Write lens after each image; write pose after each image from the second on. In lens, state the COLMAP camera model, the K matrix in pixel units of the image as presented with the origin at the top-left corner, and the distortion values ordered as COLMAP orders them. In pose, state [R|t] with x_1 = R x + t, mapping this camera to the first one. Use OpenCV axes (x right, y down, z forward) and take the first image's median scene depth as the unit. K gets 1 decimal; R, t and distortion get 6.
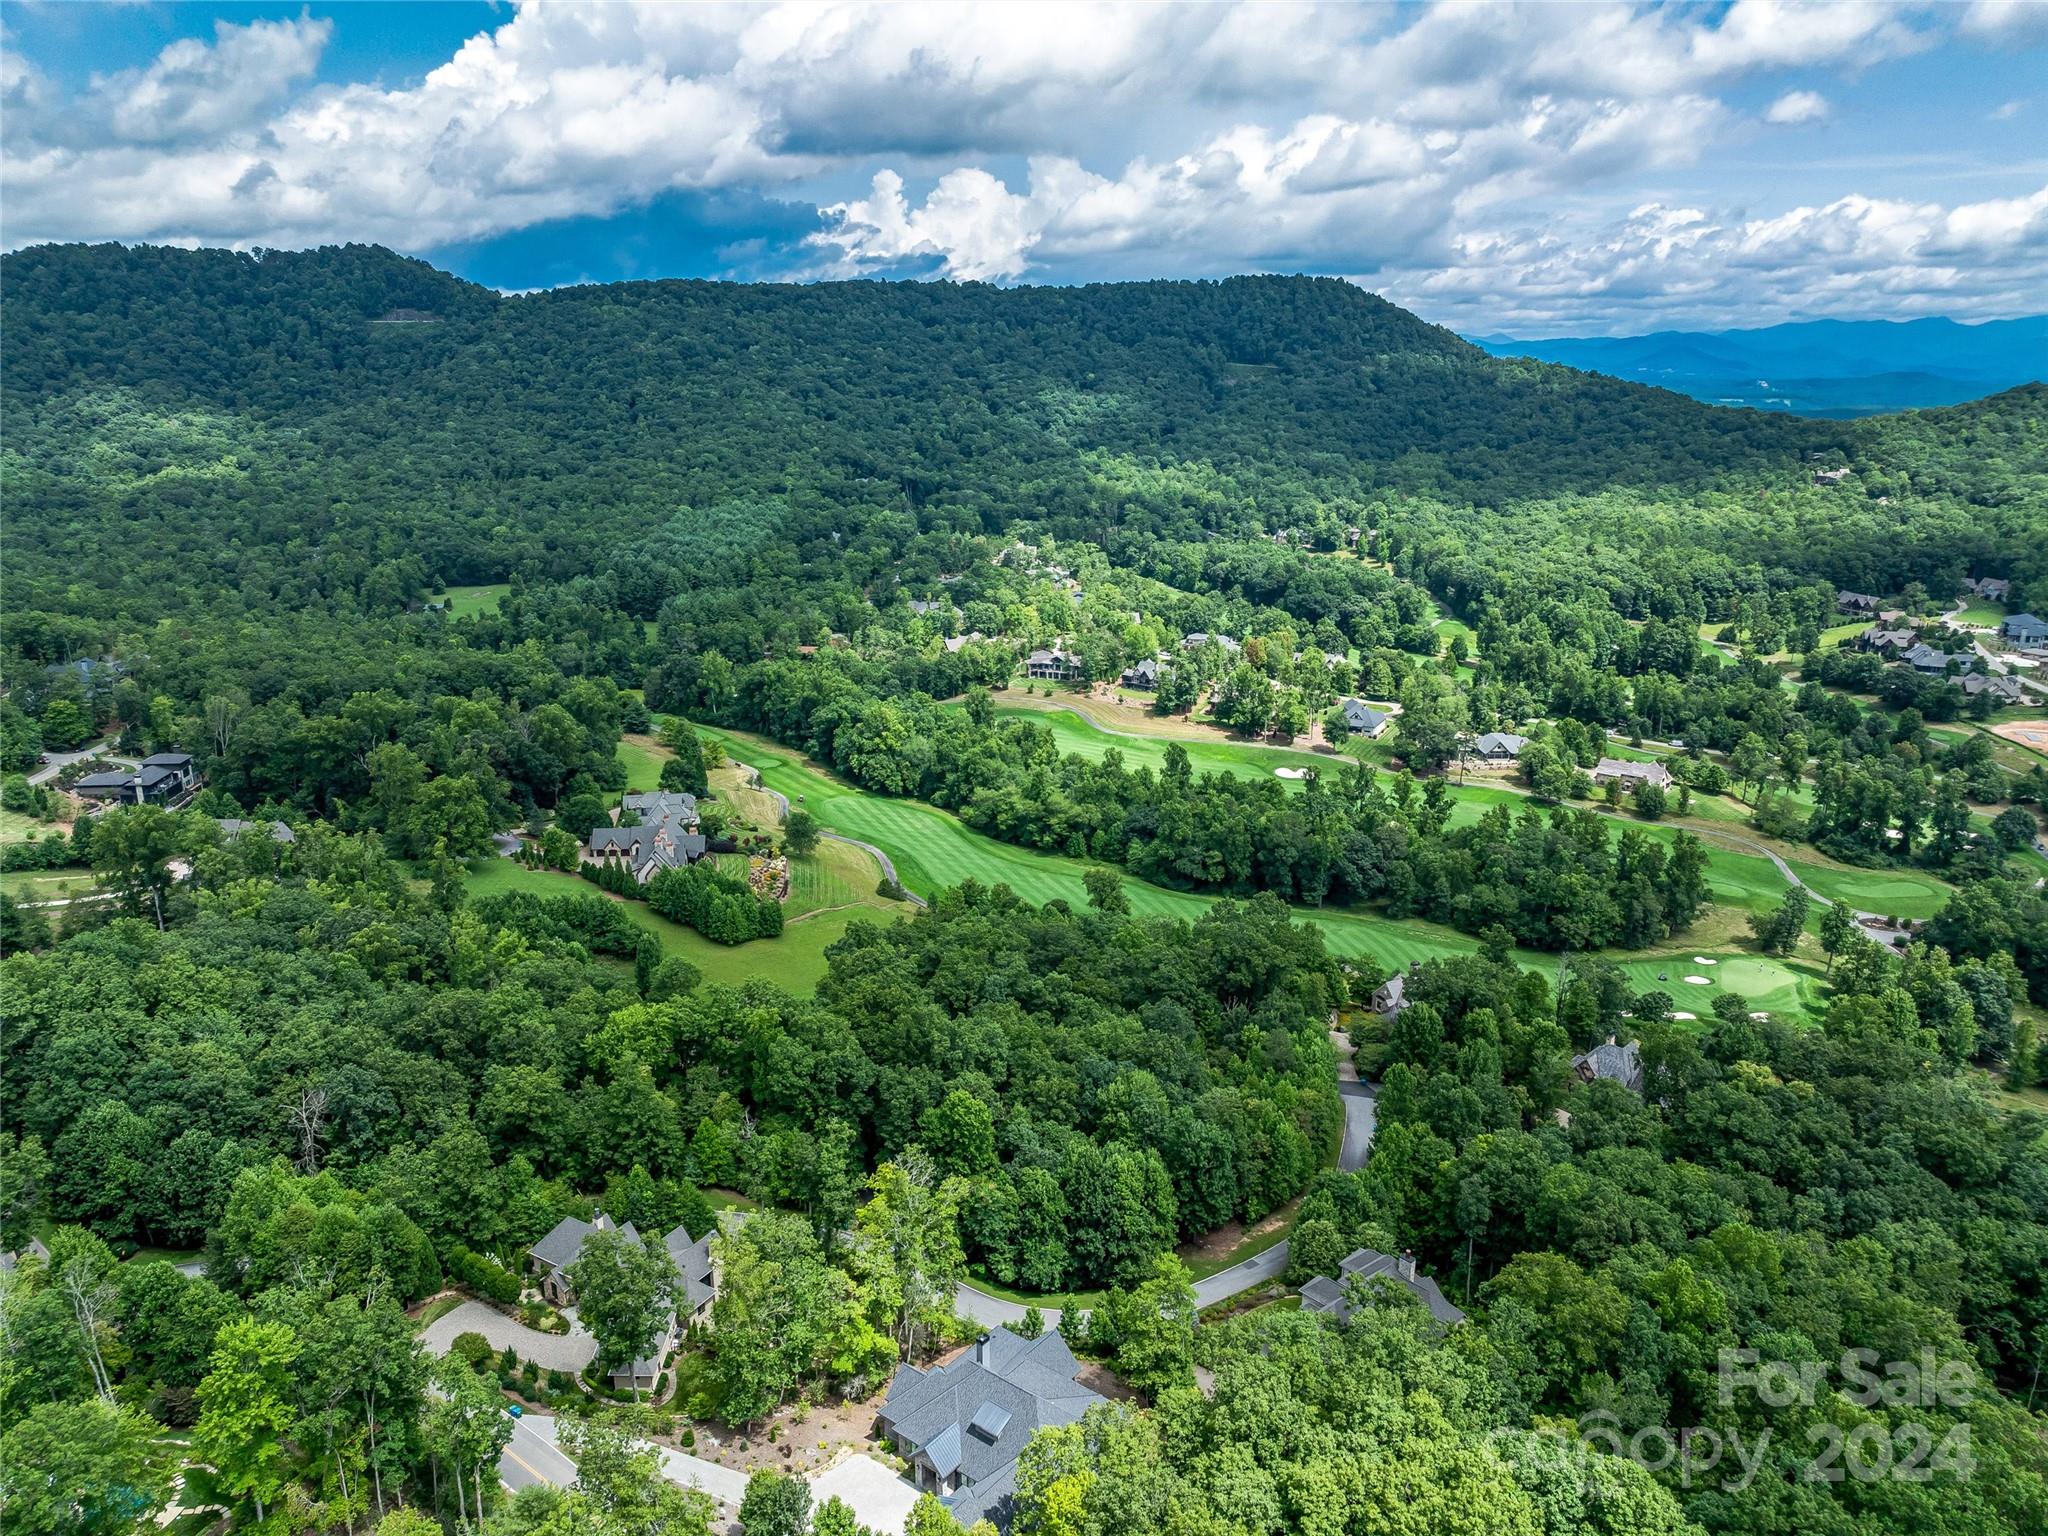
lens RADIAL K [[1516.3, 0, 1055.8], [0, 1516.3, 763.2], [0, 0, 1]] dist [-0.073646, 0.005786]
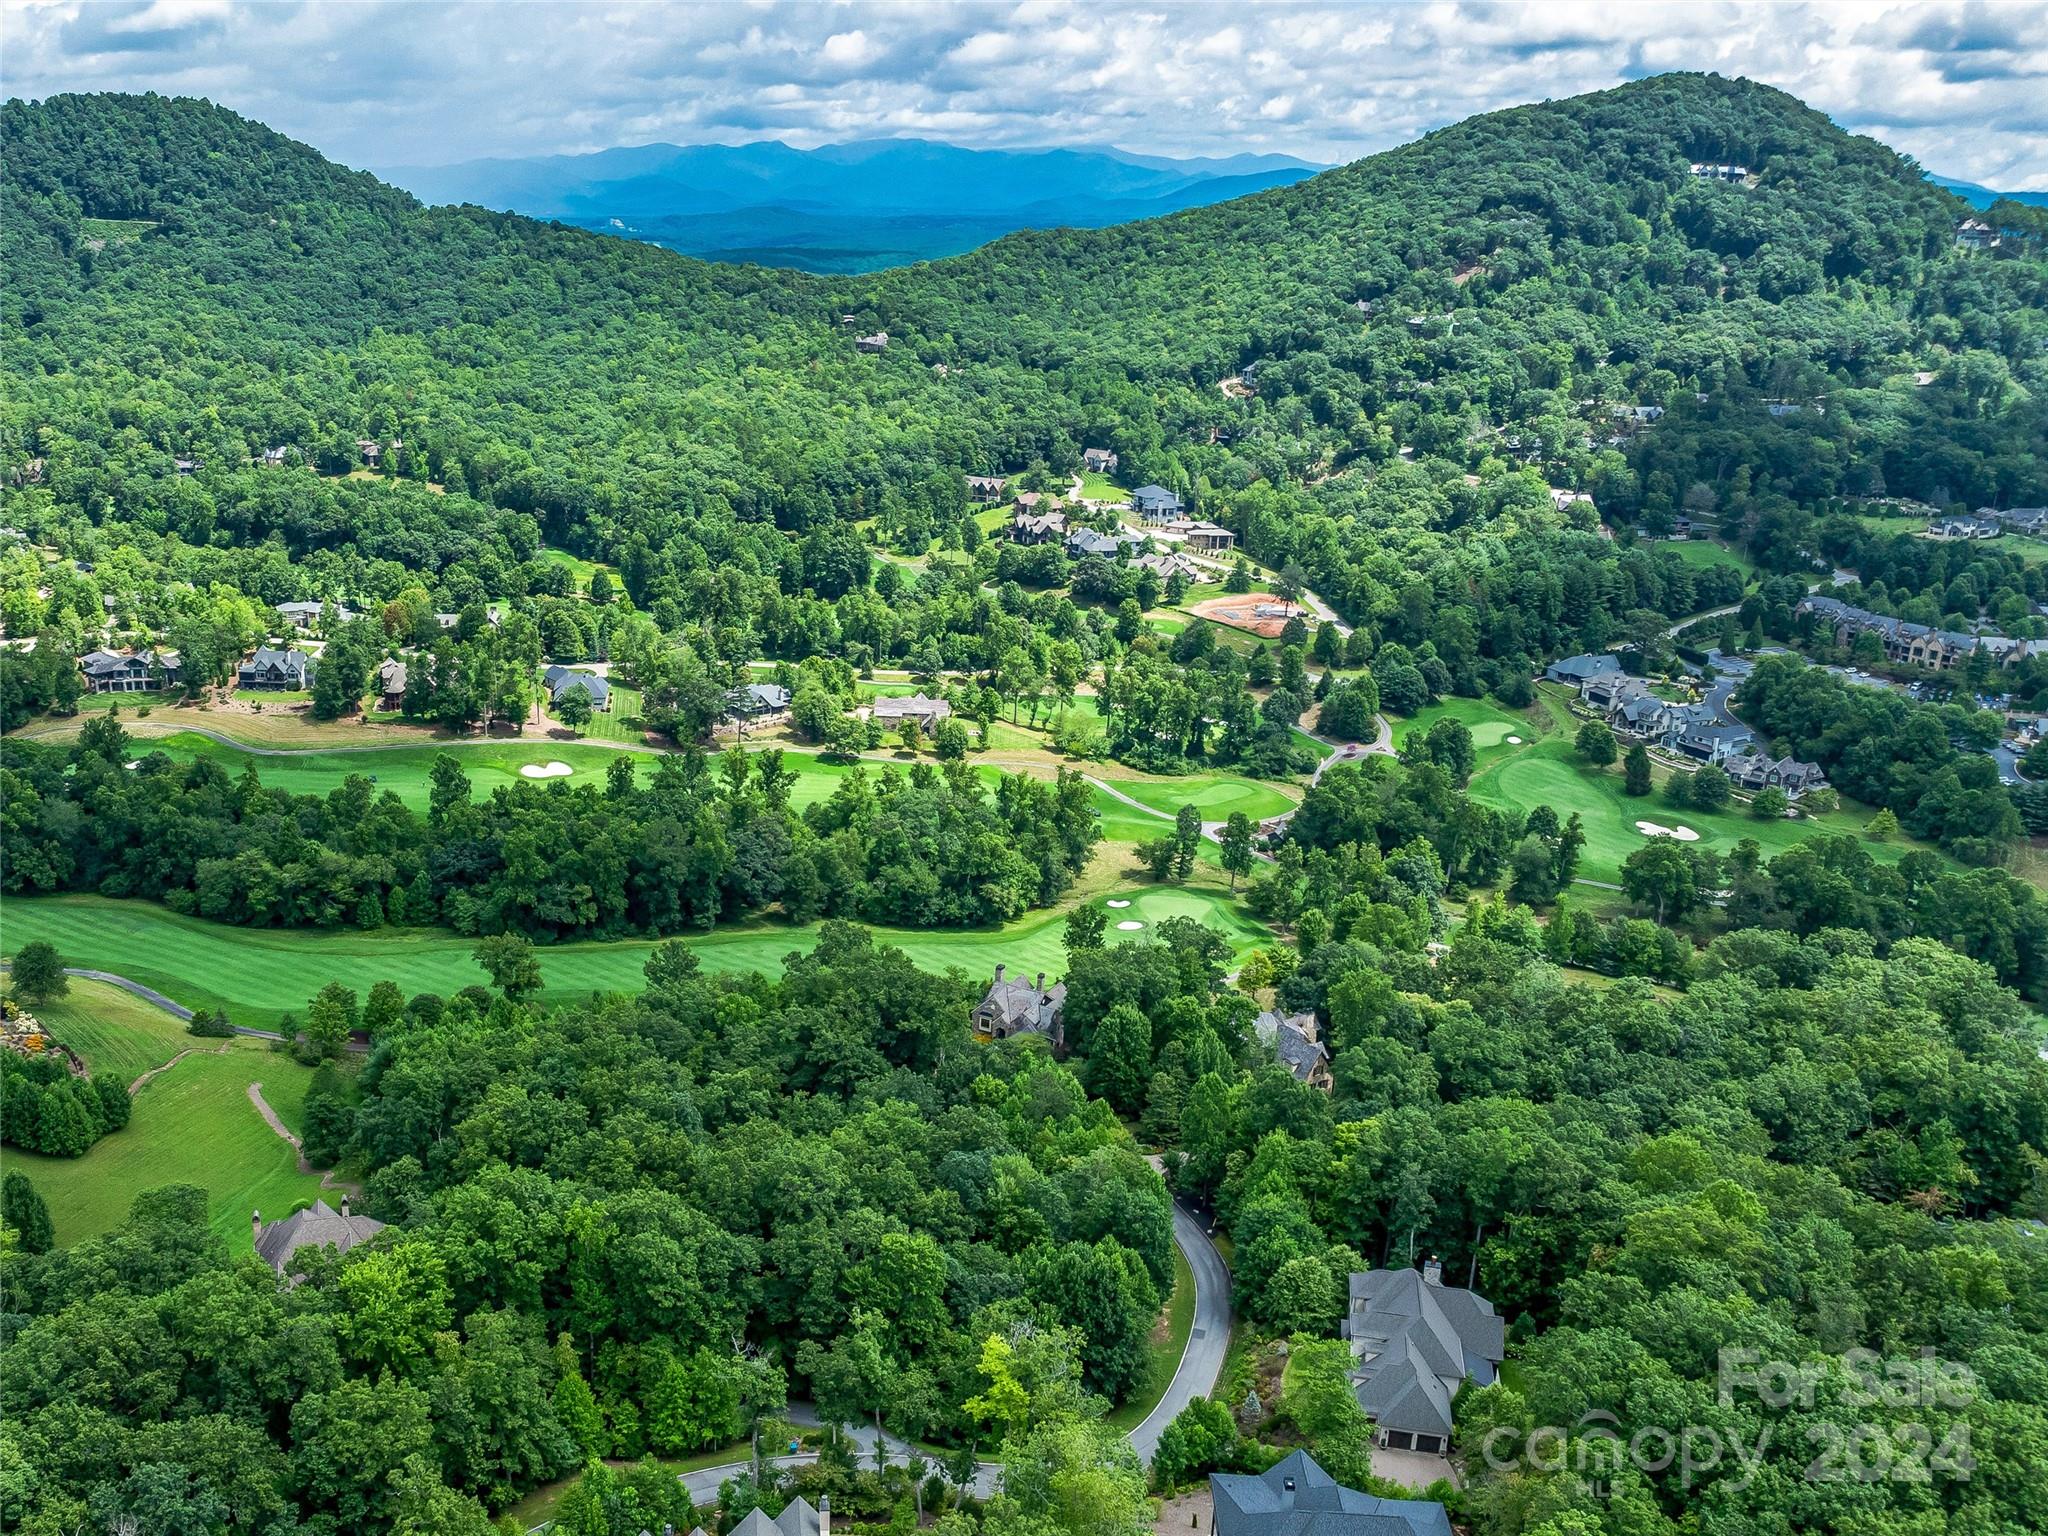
lens RADIAL K [[1938.8, 0, 1024.0], [0, 1938.8, 768.0], [0, 0, 1]] dist [-0.084025, 0.016953]
pose [[0.803959, -0.152062, 0.574915, -0.188531], [0.135890, 0.988152, 0.071333, -0.028055], [-0.578951, 0.020776, 0.815098, 0.048568]]
